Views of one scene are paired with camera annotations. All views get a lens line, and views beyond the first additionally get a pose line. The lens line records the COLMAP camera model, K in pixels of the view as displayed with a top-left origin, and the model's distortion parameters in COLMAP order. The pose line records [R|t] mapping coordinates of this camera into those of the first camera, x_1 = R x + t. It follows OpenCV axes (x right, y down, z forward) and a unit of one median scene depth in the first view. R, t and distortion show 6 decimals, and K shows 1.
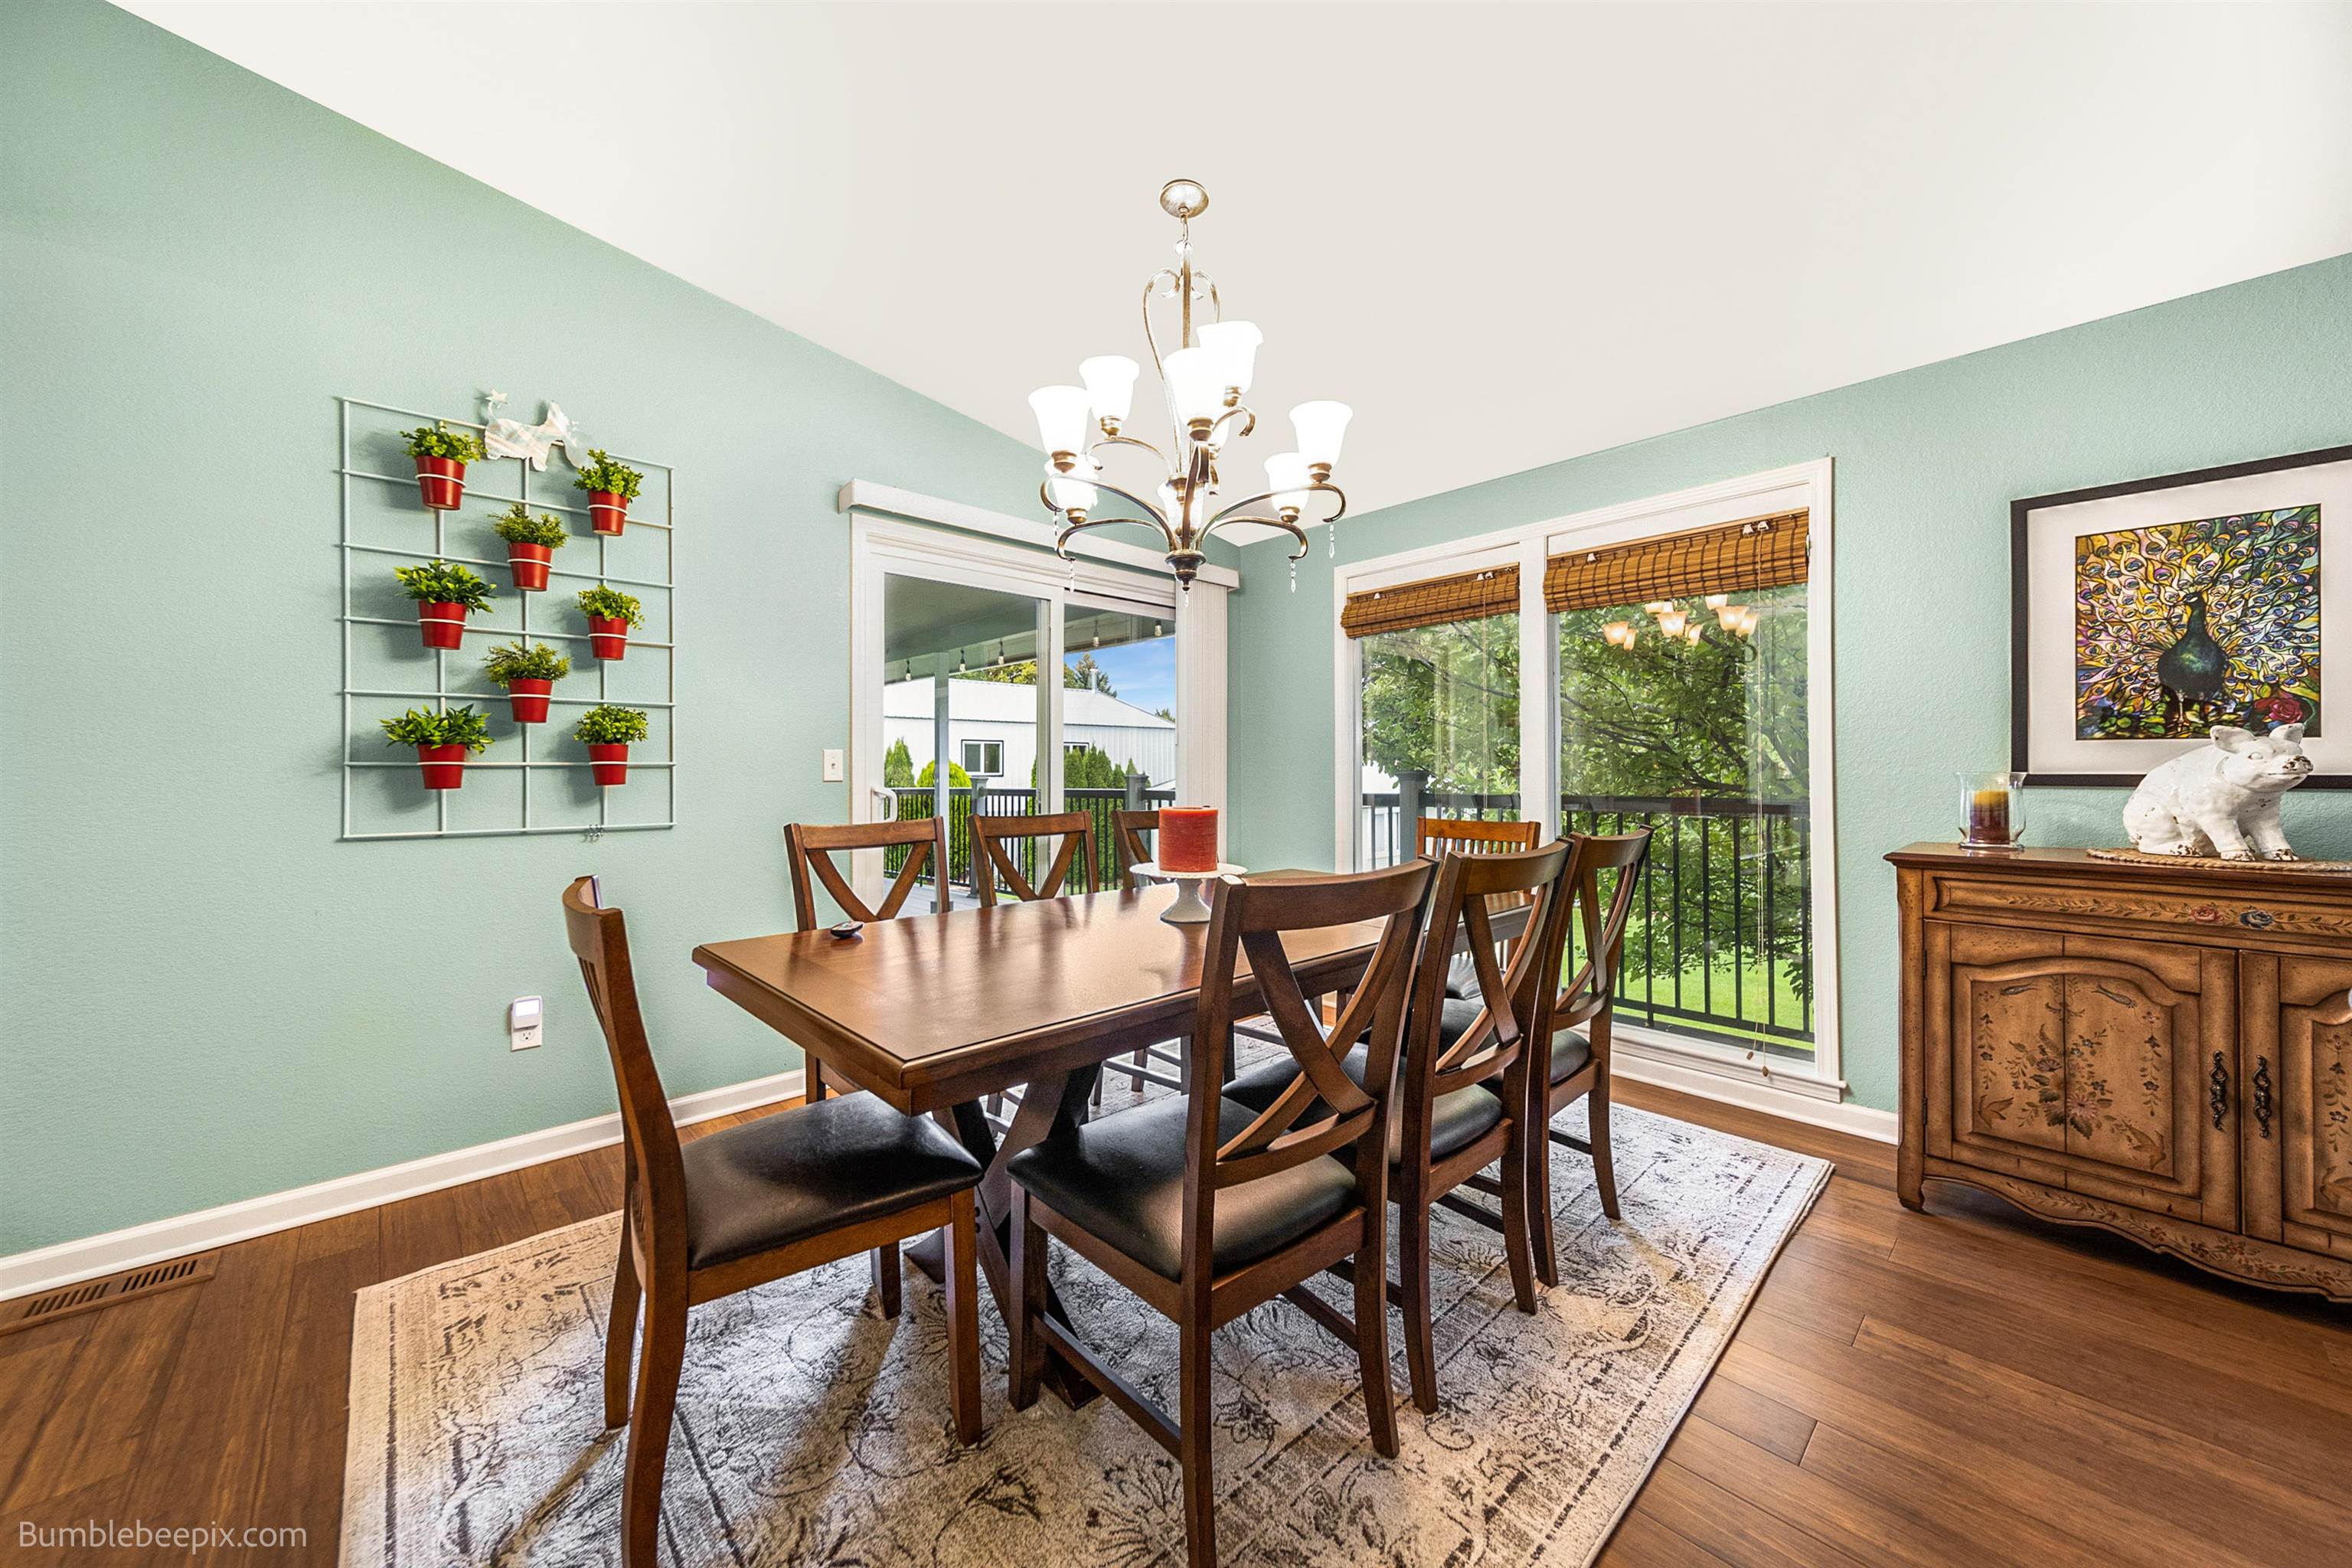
lens RADIAL K [[853.1, 0, 1175.3], [0, 853.1, 772.6], [0, 0, 1]] dist [0.001661, -0.000250]
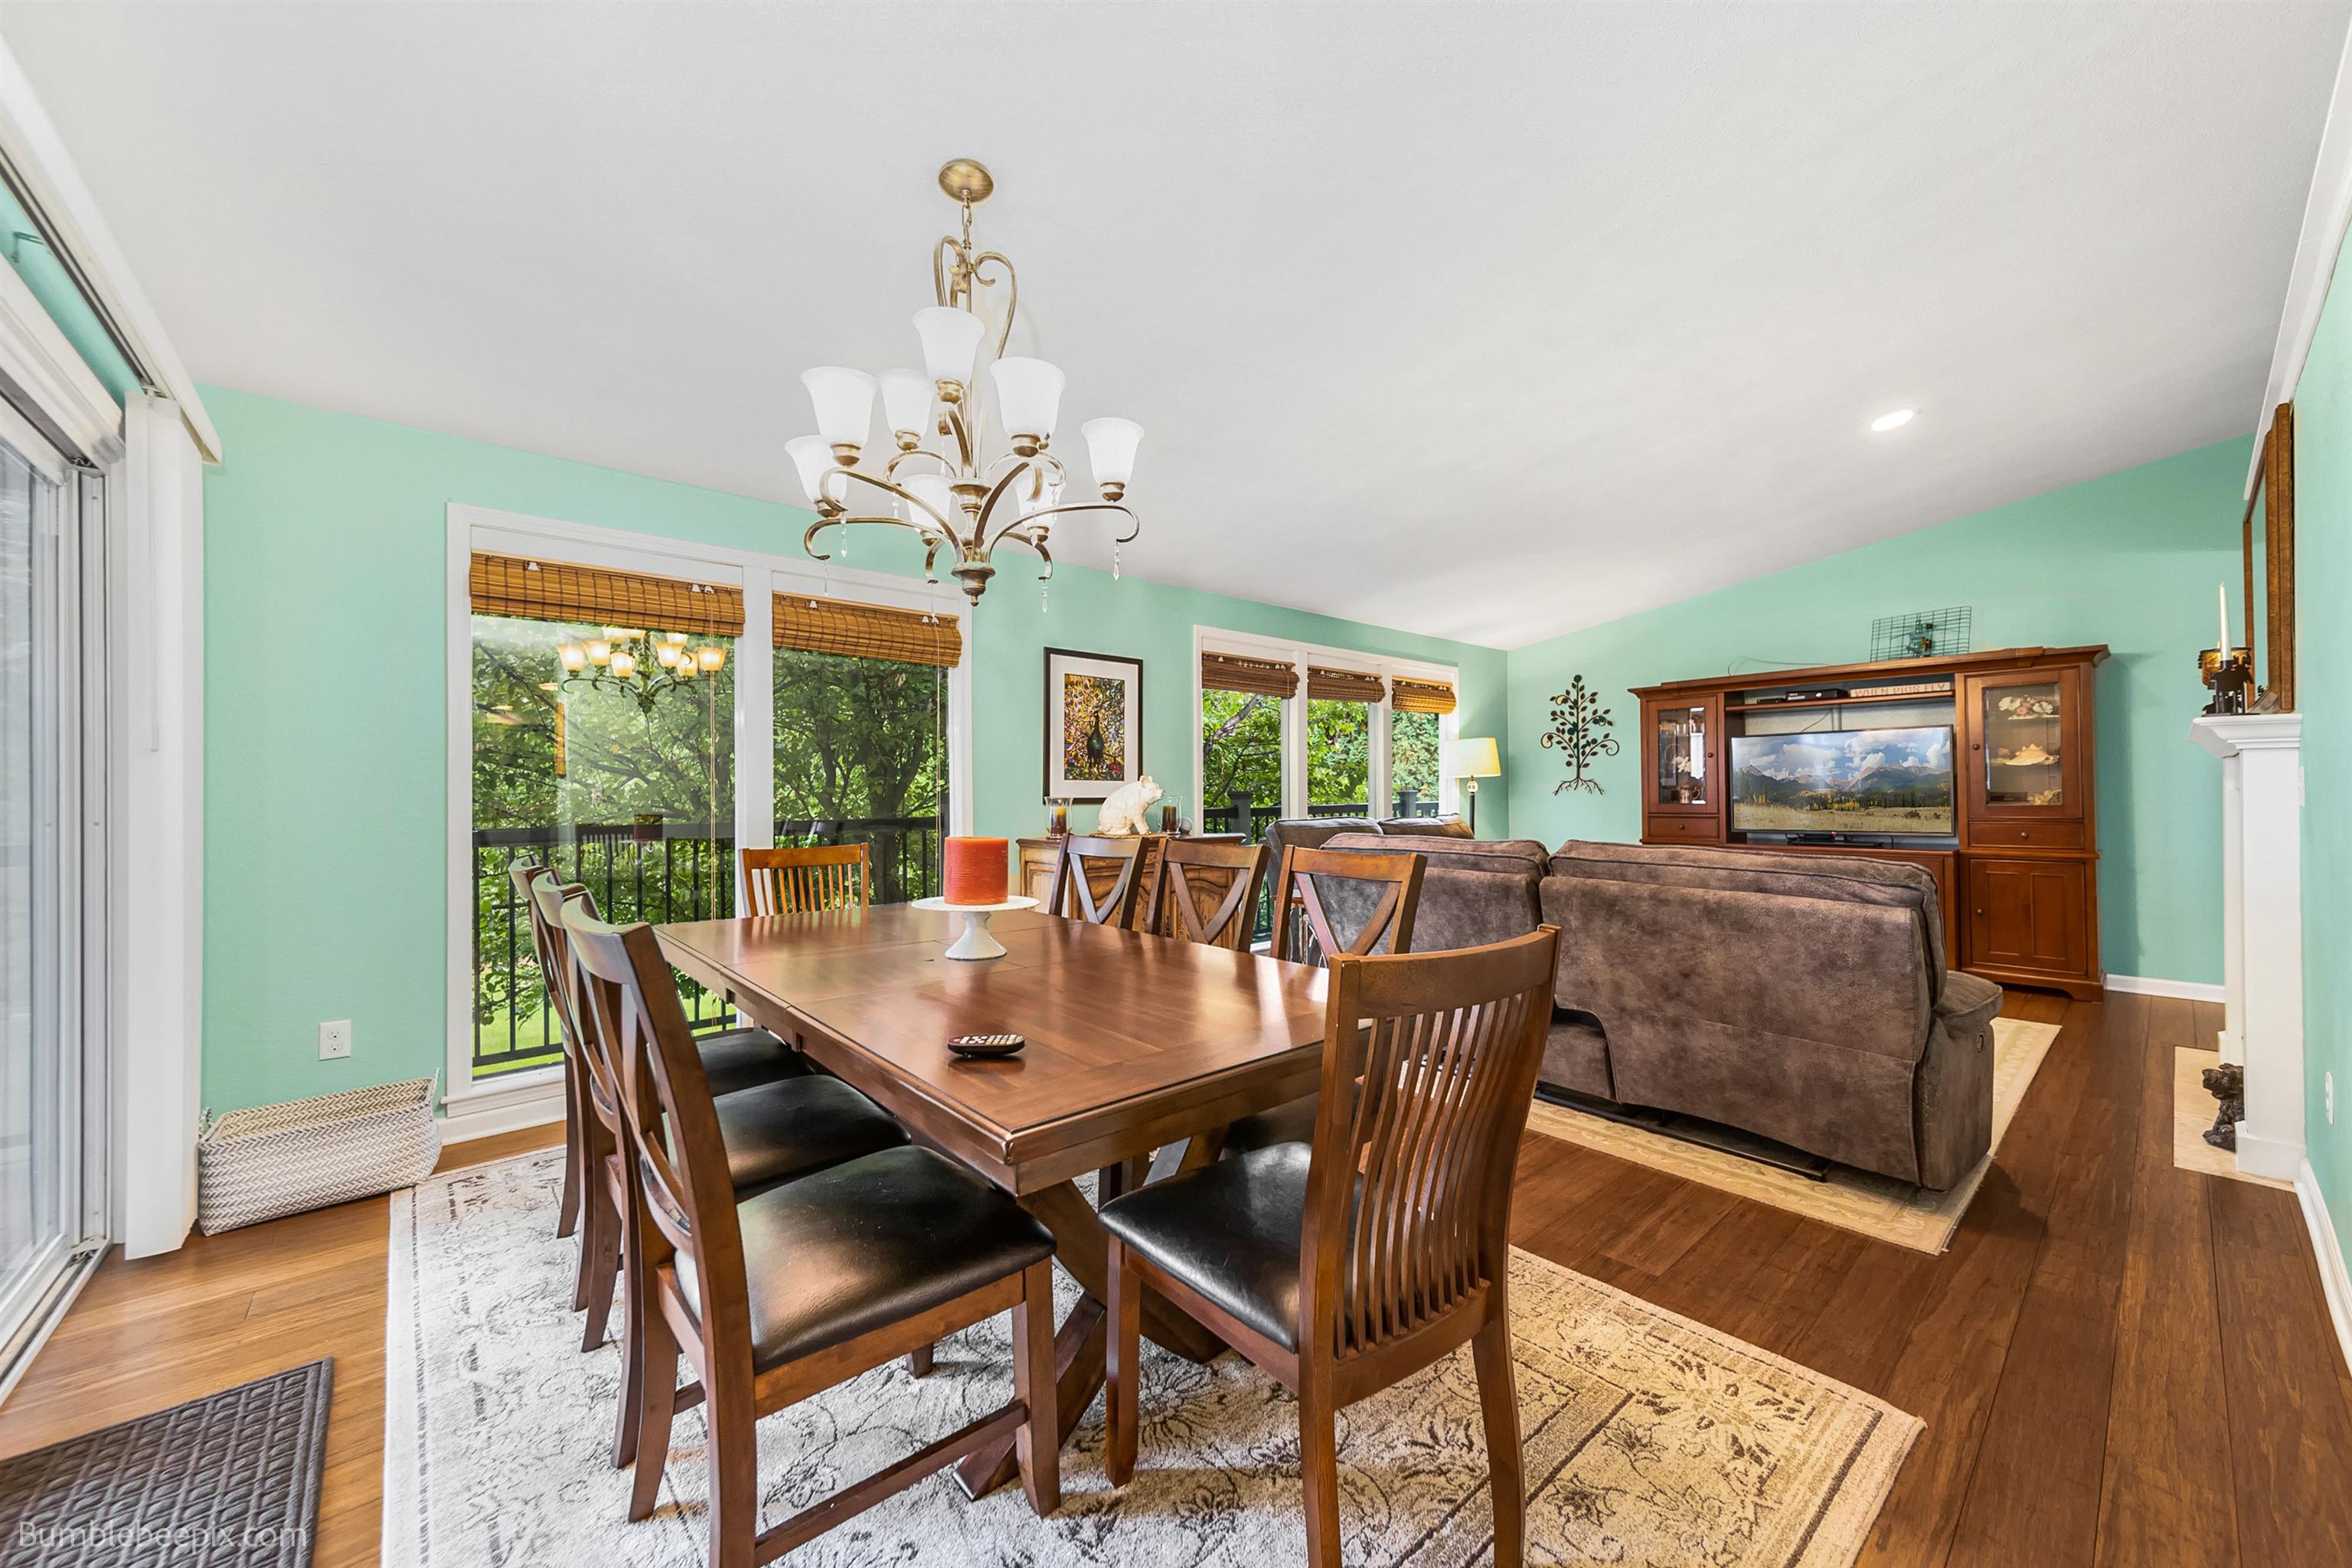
lens RADIAL K [[853.1, 0, 1173.3], [0, 853.1, 791.8], [0, 0, 1]] dist [0.001661, -0.000250]
pose [[0.035073, -0.000451, 0.999385, -1.563707], [0.001675, 0.999999, 0.000392, -0.020027], [-0.999383, 0.001660, 0.035073, 1.266094]]
